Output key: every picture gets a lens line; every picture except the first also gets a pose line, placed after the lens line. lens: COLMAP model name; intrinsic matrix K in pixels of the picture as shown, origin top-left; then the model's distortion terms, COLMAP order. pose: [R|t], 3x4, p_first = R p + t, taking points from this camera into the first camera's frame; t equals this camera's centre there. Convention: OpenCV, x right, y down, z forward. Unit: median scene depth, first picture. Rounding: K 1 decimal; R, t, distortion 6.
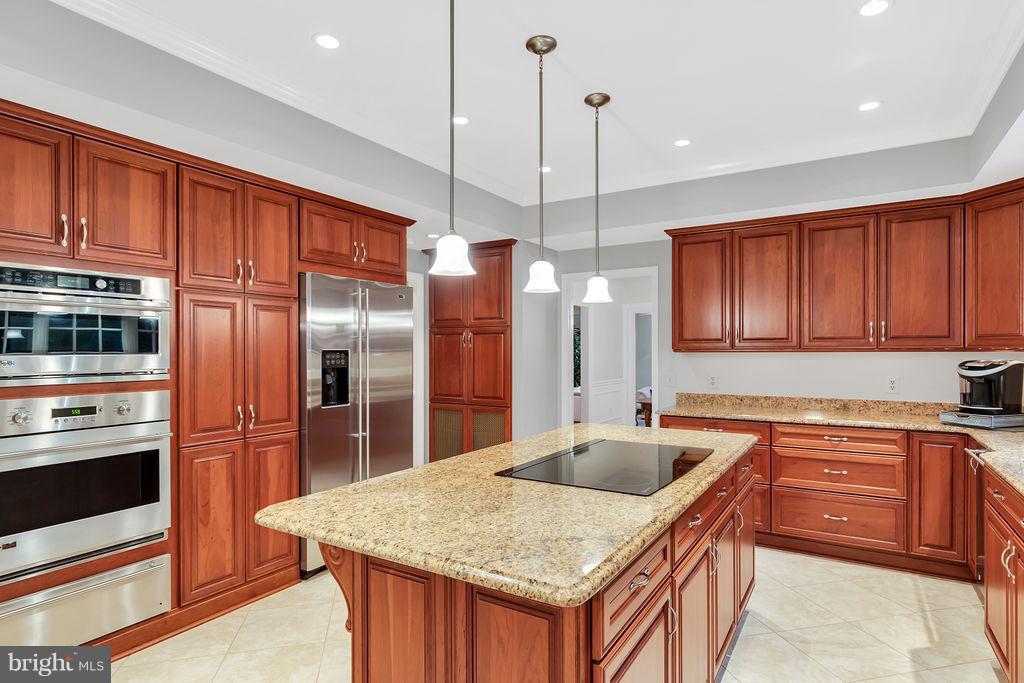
lens RADIAL K [[553.4, 0, 520.9], [0, 553.4, 346.6], [0, 0, 1]] dist [0.002188, -0.000397]
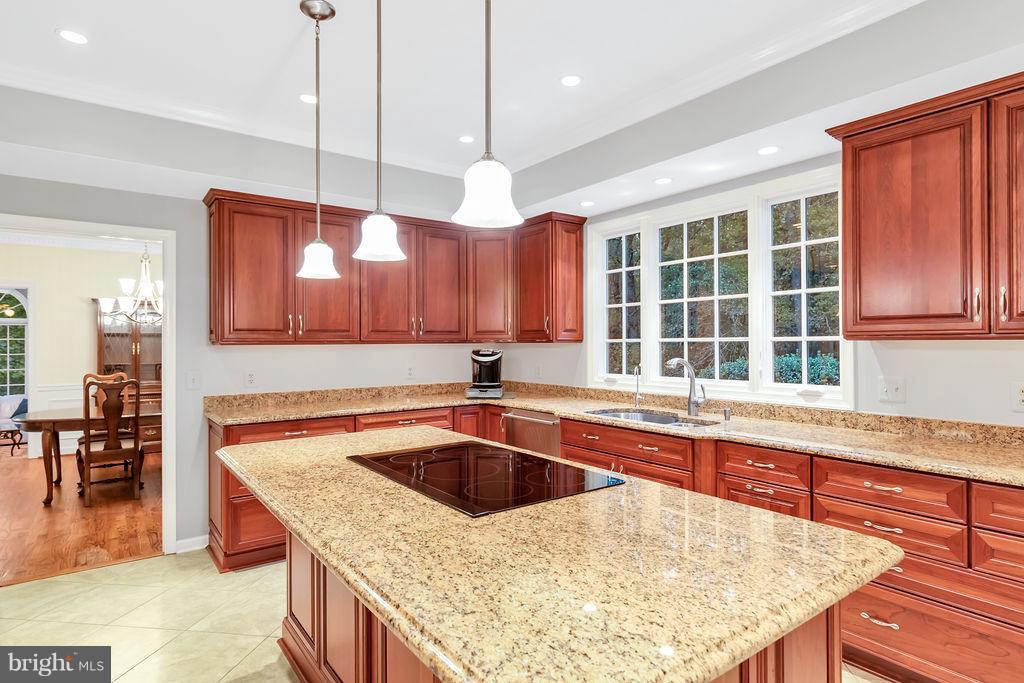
lens RADIAL K [[553.4, 0, 519.4], [0, 553.4, 340.6], [0, 0, 1]] dist [0.002188, -0.000397]
pose [[0.365098, 0.003229, 0.930963, -0.398895], [-0.004116, 0.999990, -0.001855, 0.004730], [-0.930960, -0.003155, 0.365108, 0.404424]]
